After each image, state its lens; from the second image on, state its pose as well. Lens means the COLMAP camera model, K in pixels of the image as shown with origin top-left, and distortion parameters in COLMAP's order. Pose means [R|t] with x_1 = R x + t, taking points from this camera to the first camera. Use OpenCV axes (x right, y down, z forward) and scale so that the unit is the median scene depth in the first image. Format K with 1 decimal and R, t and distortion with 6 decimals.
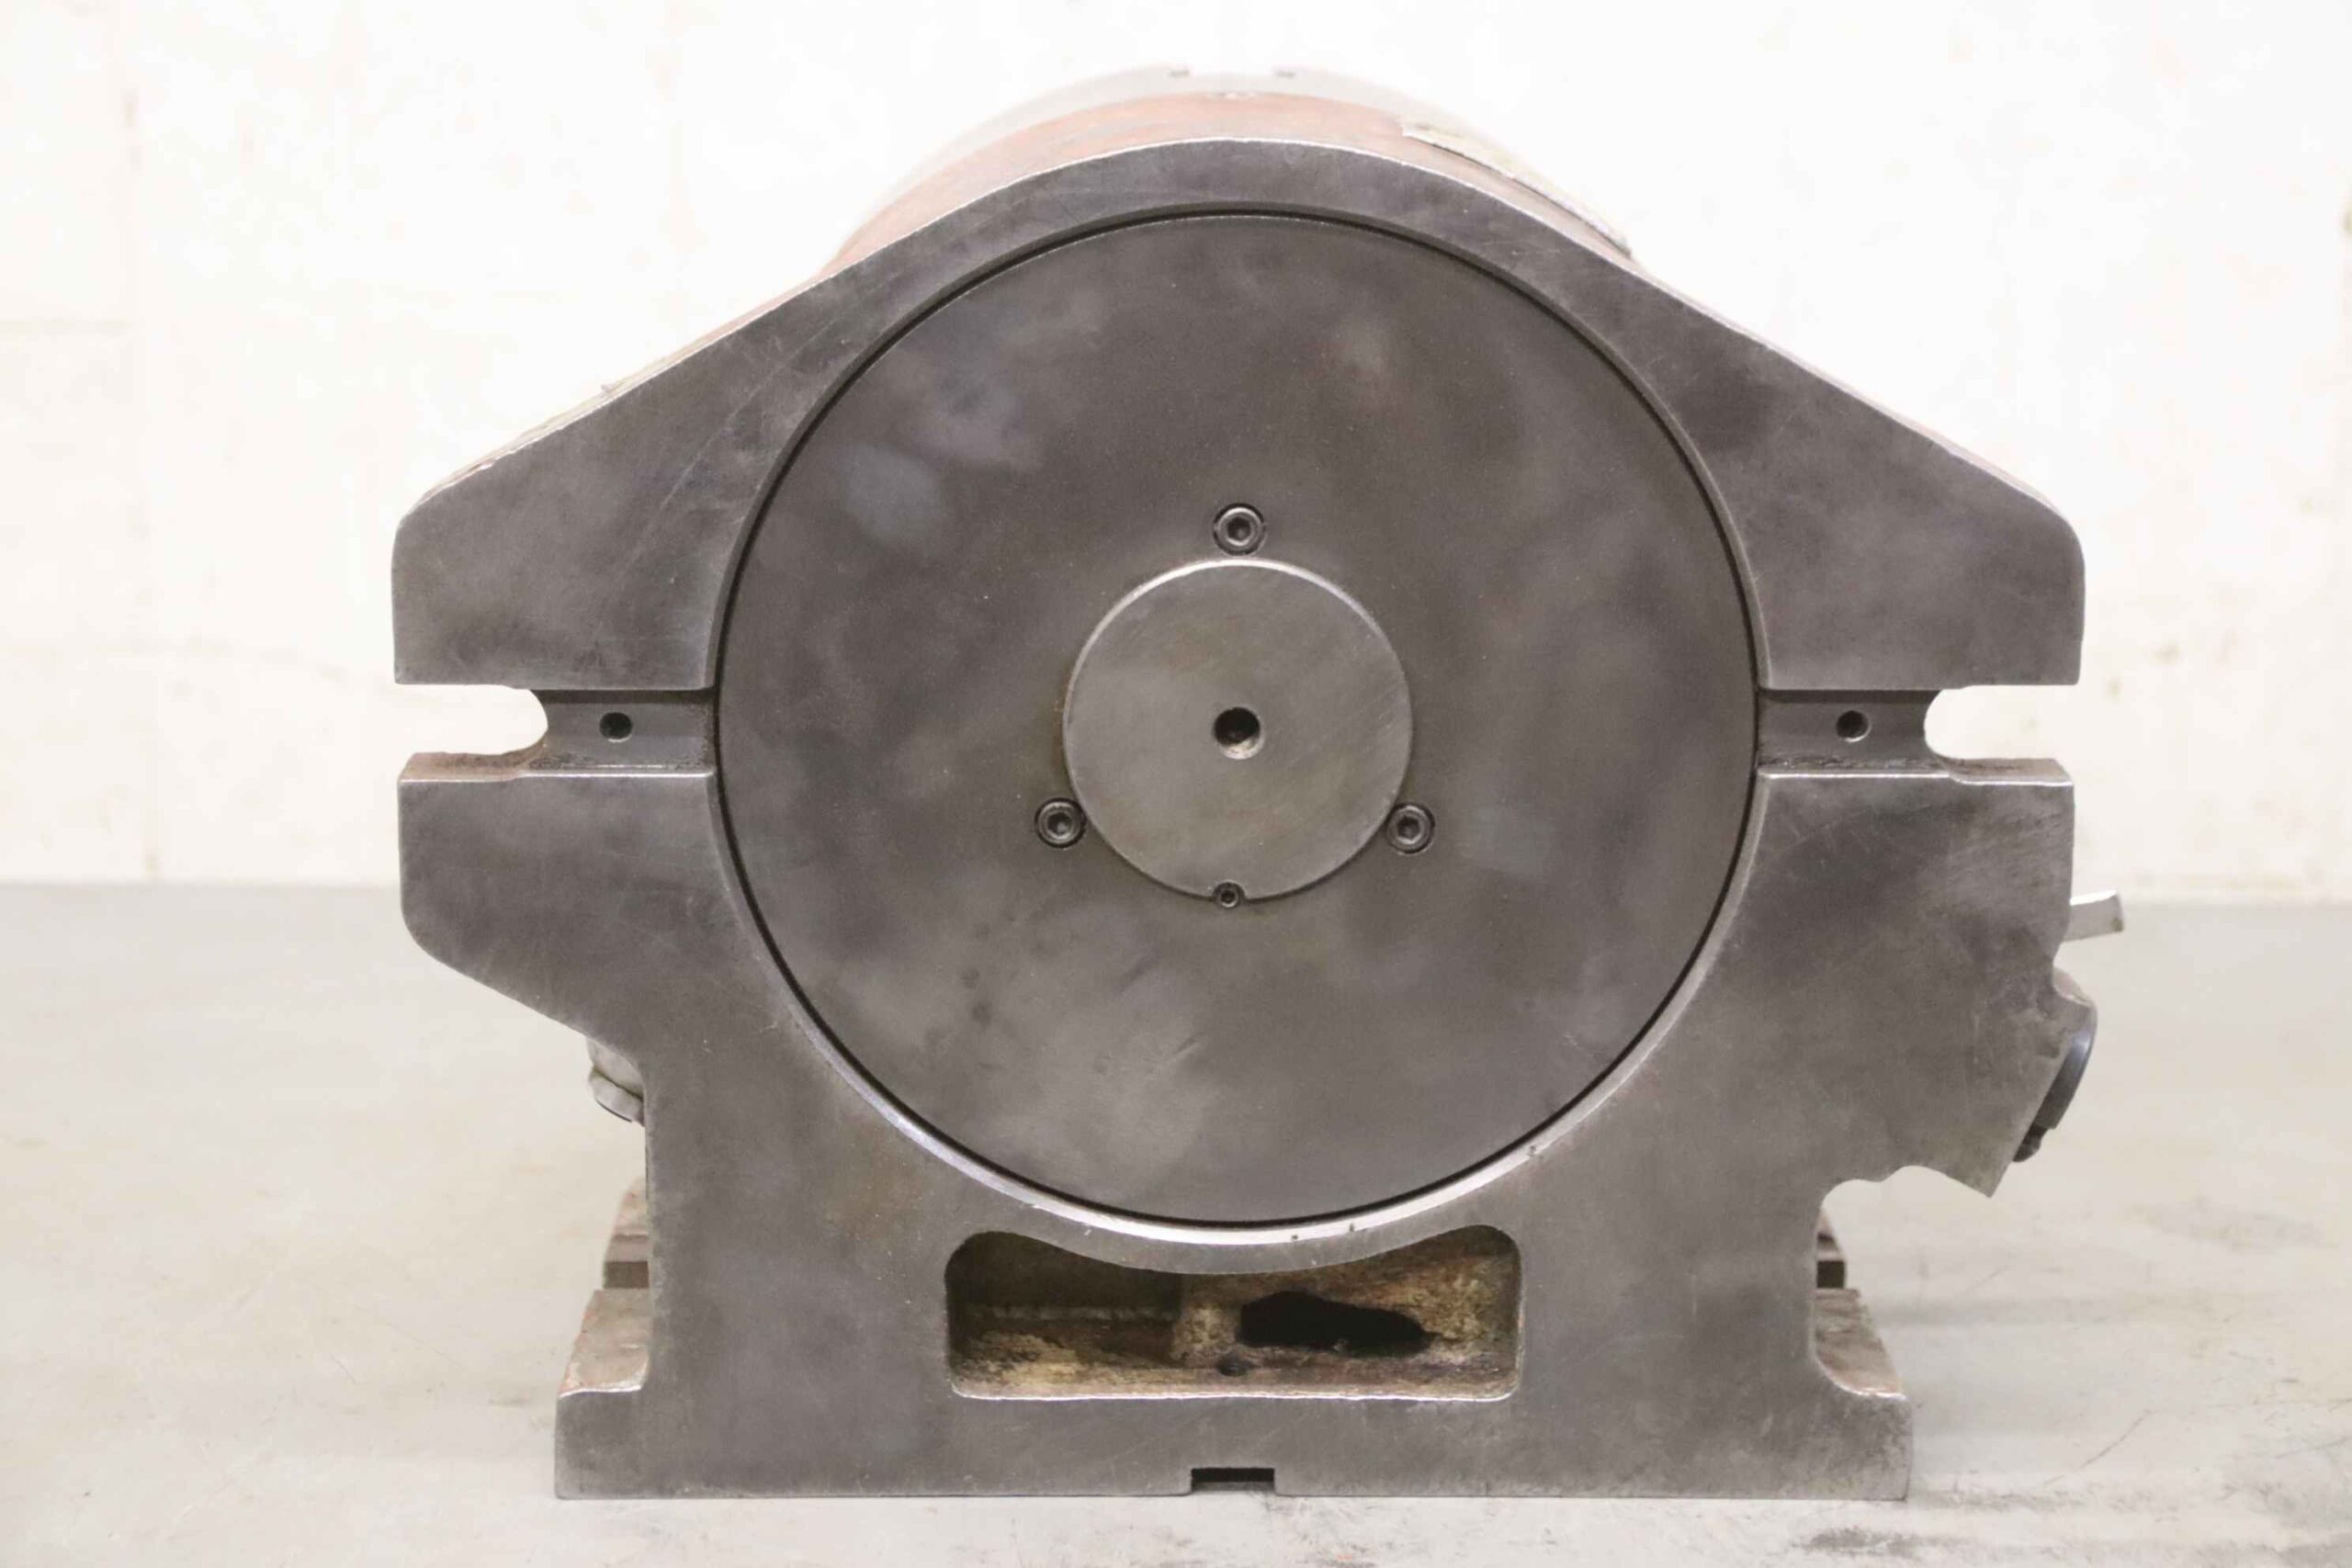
lens RADIAL K [[5921.5, 0, 1170.7], [0, 5921.5, 775.1], [0, 0, 1]] dist [0.275909, 0.000000]
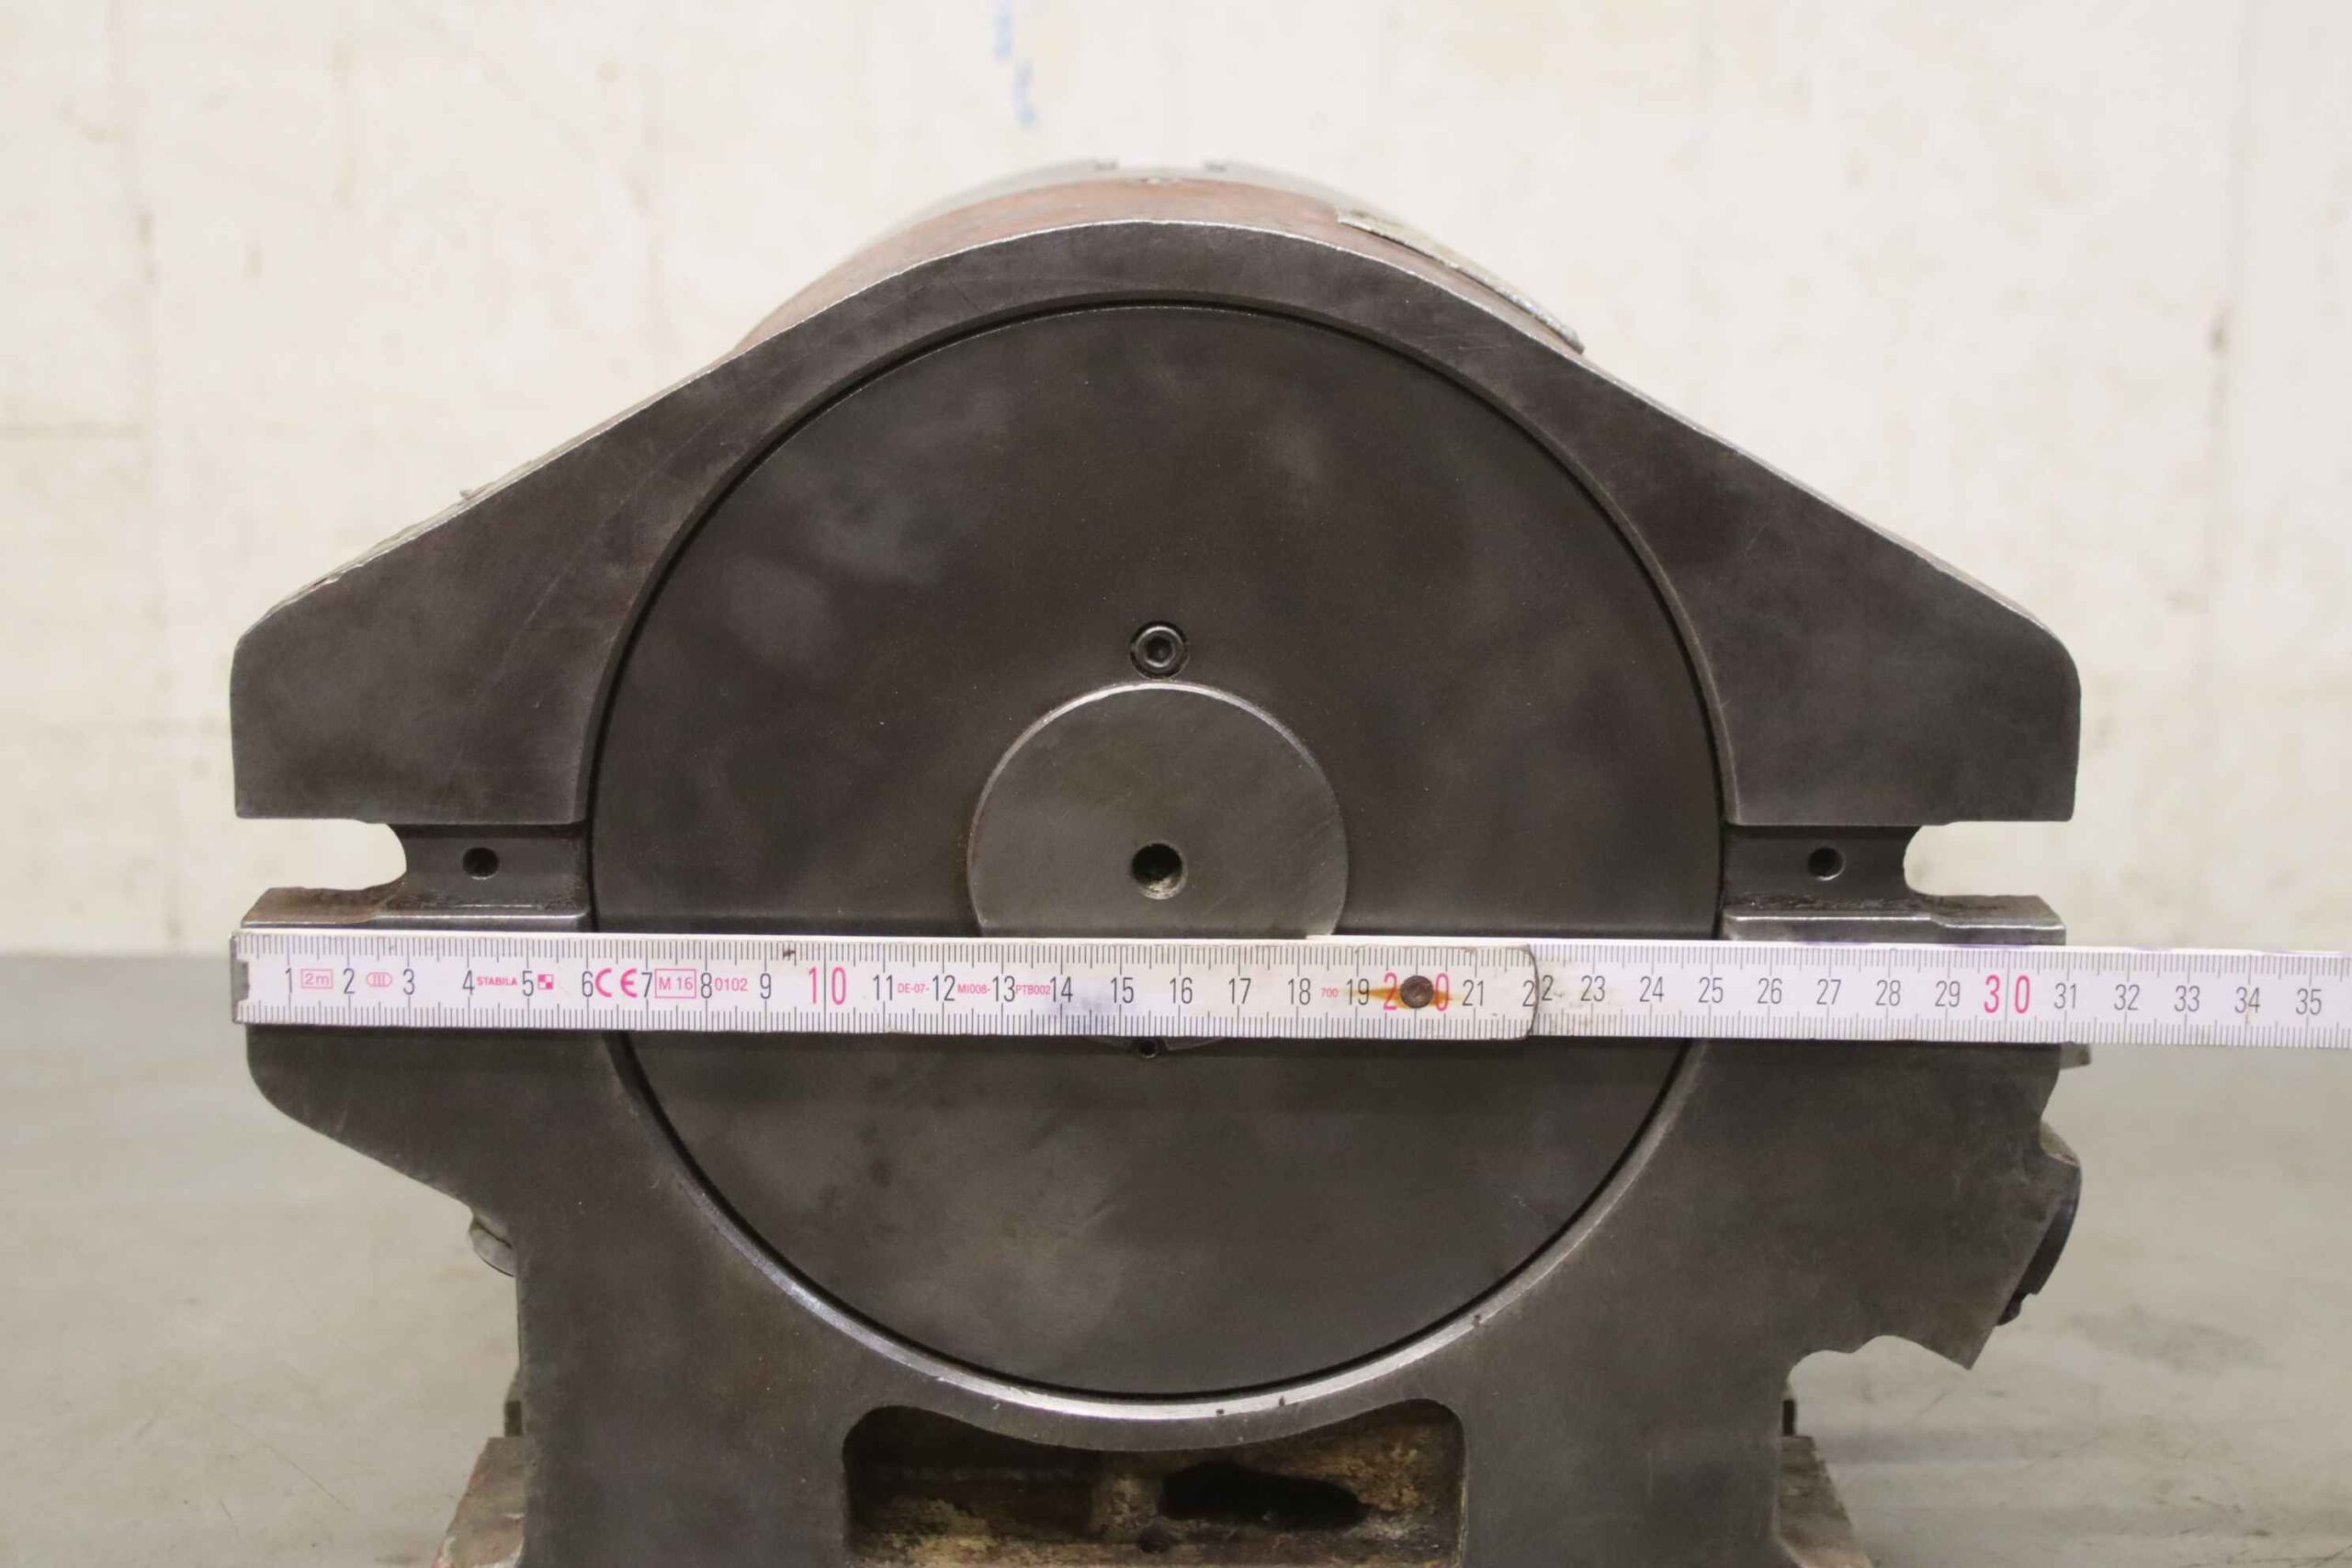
lens RADIAL K [[4434.1, 0, 1183.0], [0, 4434.1, 793.6], [0, 0, 1]] dist [0.098533, 0.000000]
pose [[0.999992, 0.001170, 0.003843, 0.012512], [-0.001190, 0.999985, 0.005298, -0.022563], [-0.003836, -0.005303, 0.999979, 0.311175]]
